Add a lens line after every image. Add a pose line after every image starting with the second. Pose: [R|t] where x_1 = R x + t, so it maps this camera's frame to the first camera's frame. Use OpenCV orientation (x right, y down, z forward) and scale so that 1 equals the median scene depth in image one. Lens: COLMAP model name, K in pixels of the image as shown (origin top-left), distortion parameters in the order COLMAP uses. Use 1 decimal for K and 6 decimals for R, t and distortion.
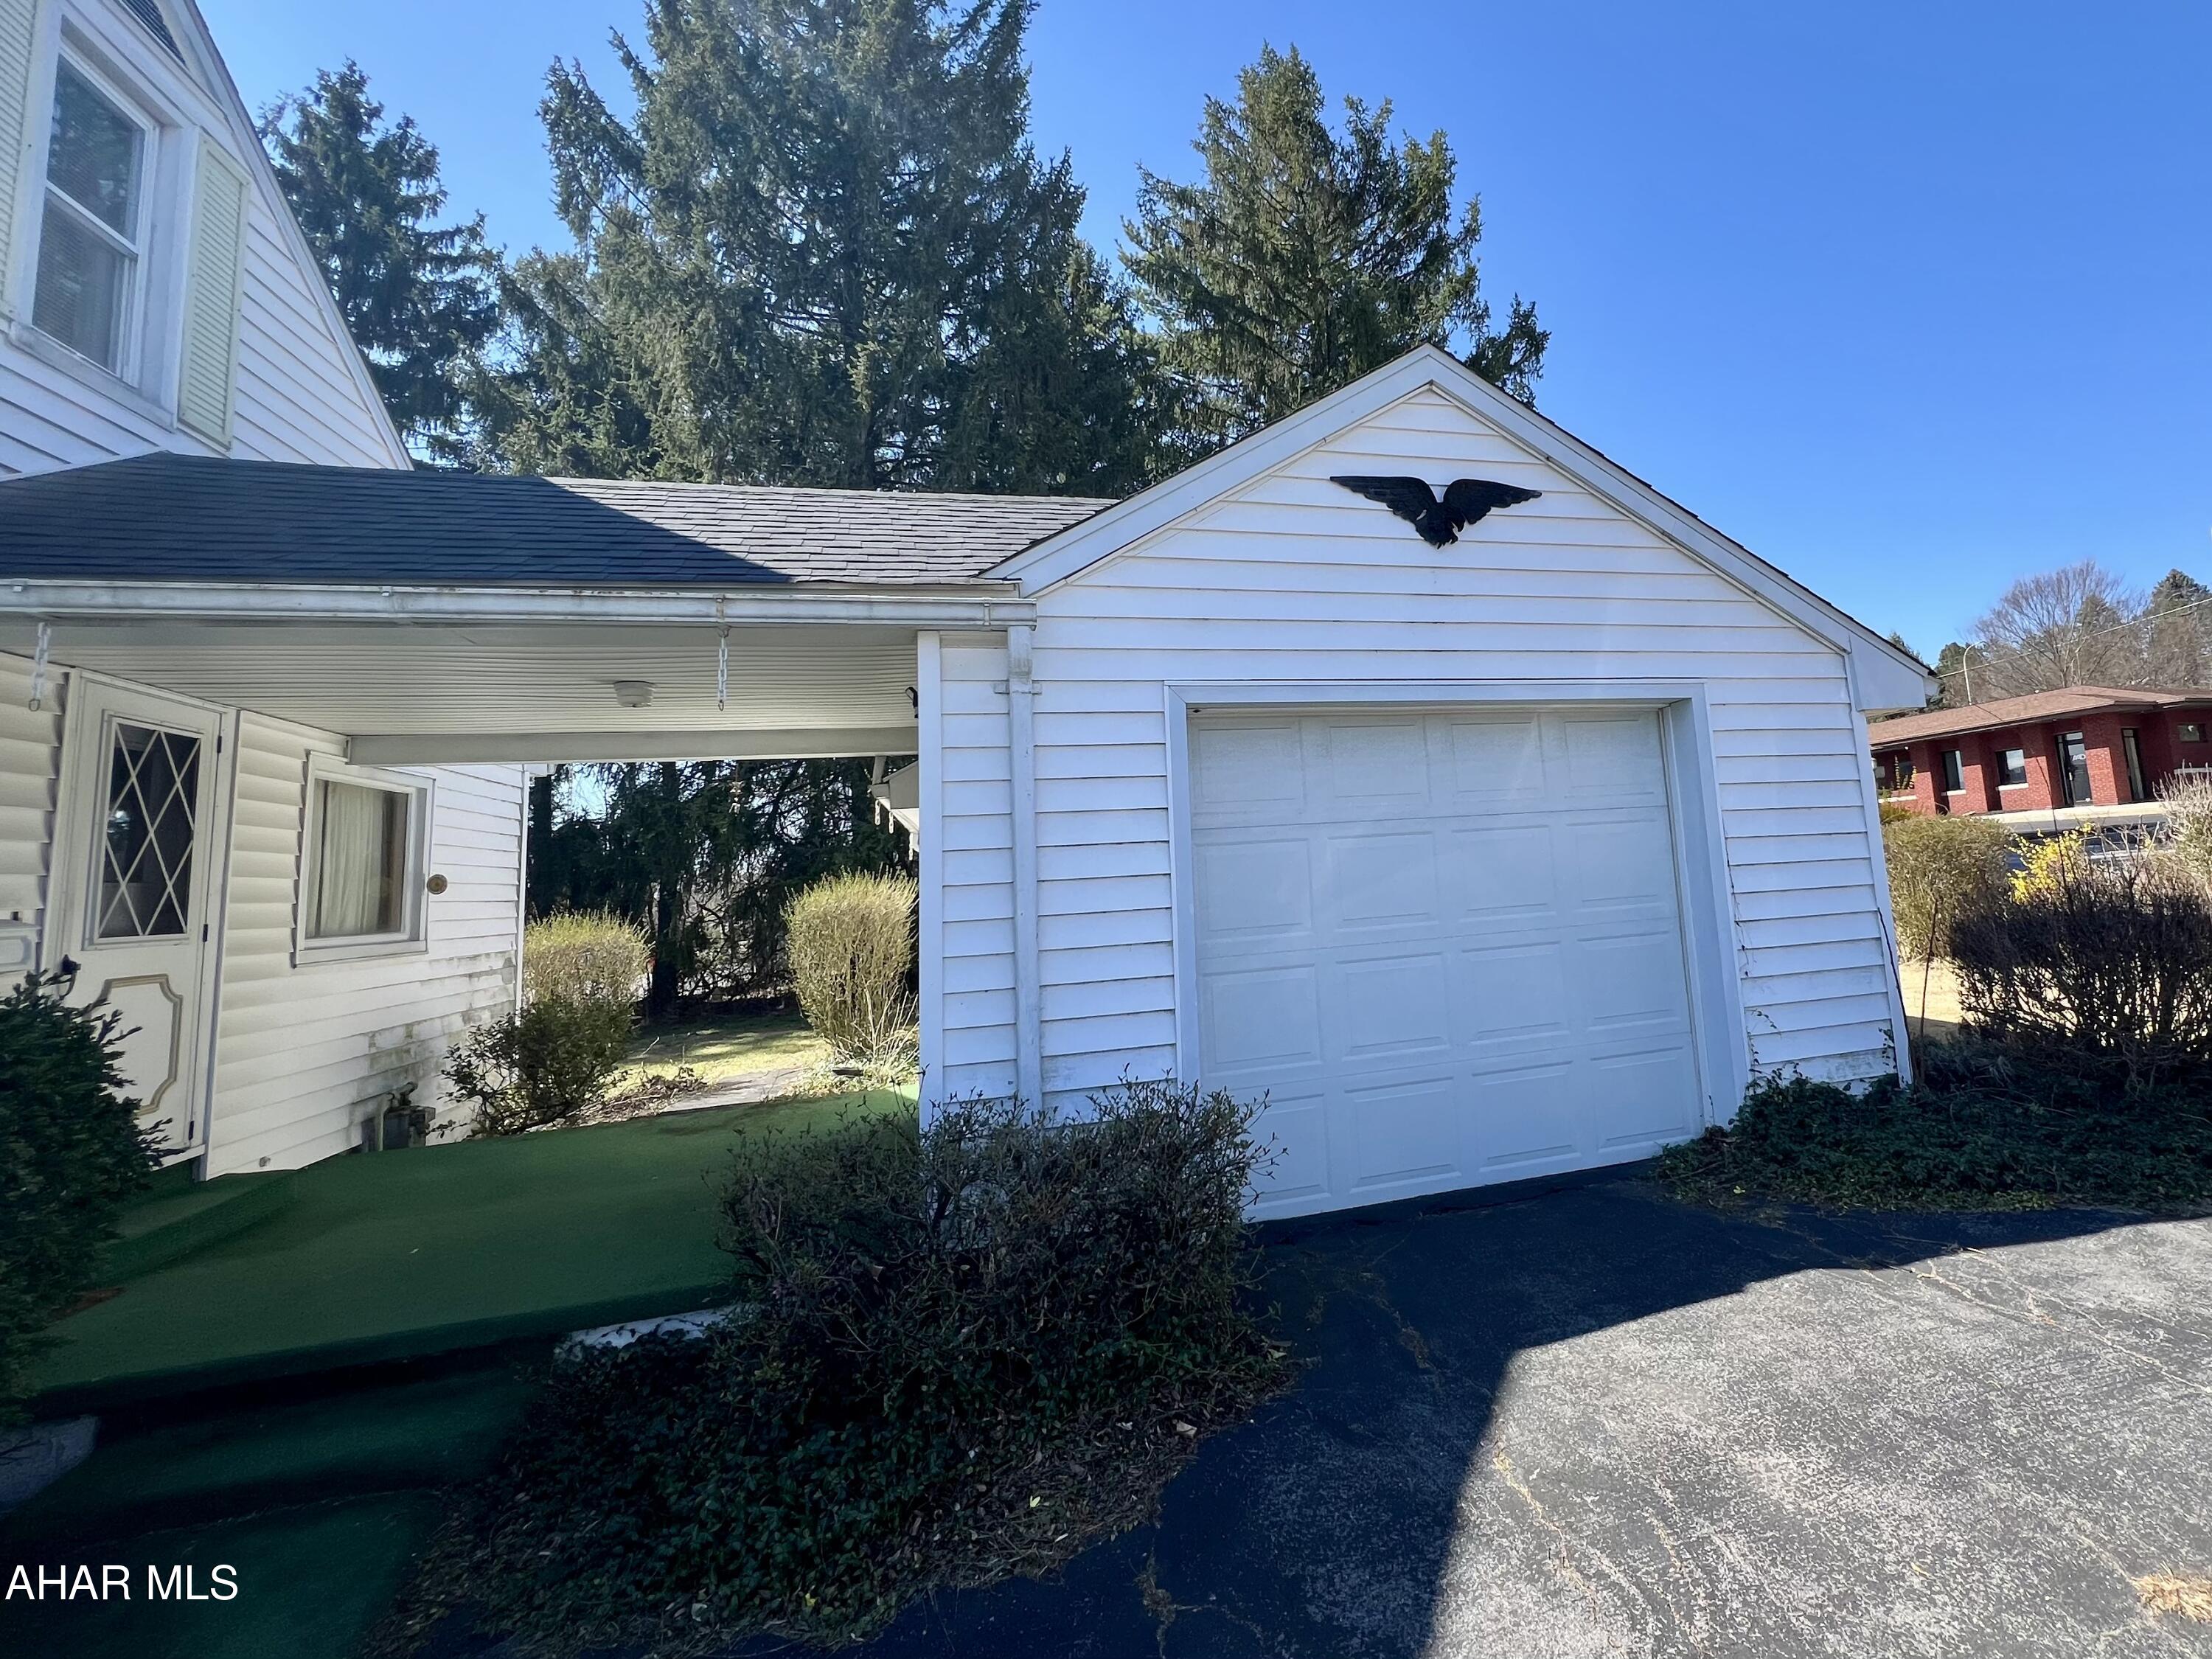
lens RADIAL K [[806.0, 0, 1106.0], [0, 806.0, 829.5], [0, 0, 1]] dist [0.000457, 0.000359]
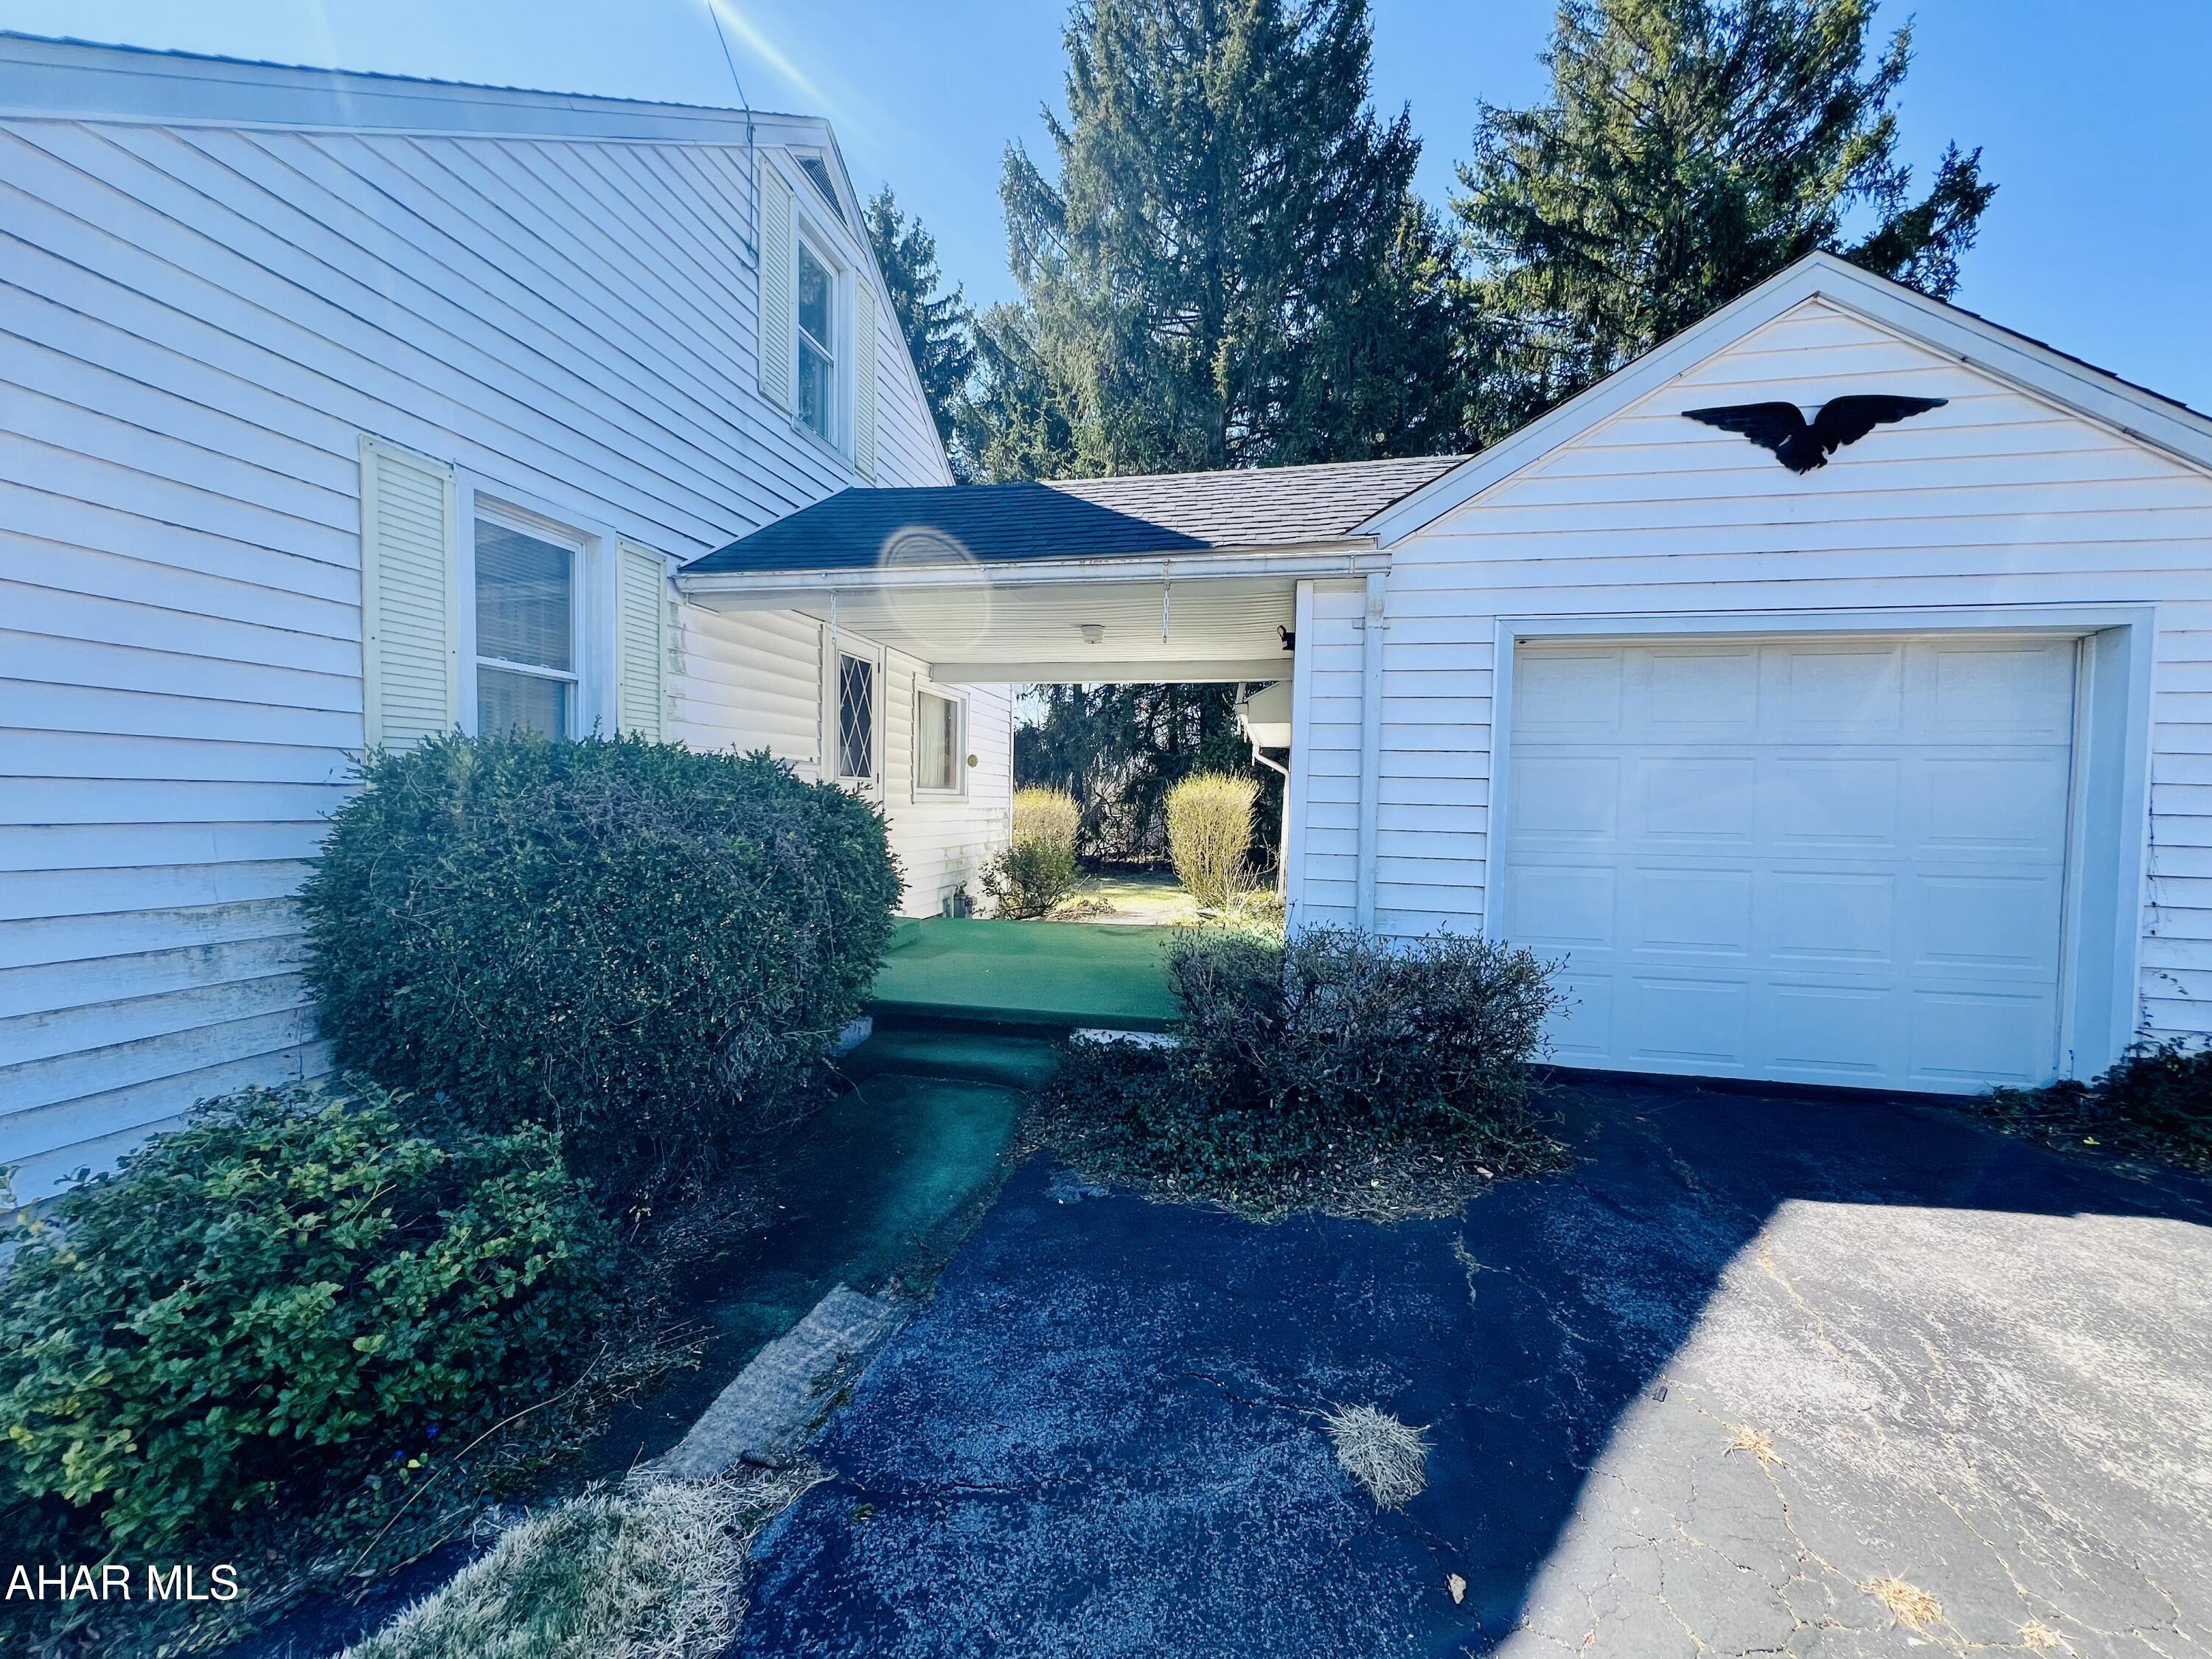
lens RADIAL K [[708.9, 0, 1109.0], [0, 708.9, 843.3], [0, 0, 1]] dist [-0.000359, 0.000041]
pose [[0.944372, 0.074701, -0.320284, -0.100091], [-0.040052, 0.992736, 0.113447, 0.048400], [0.326432, -0.094308, 0.940504, -0.180239]]
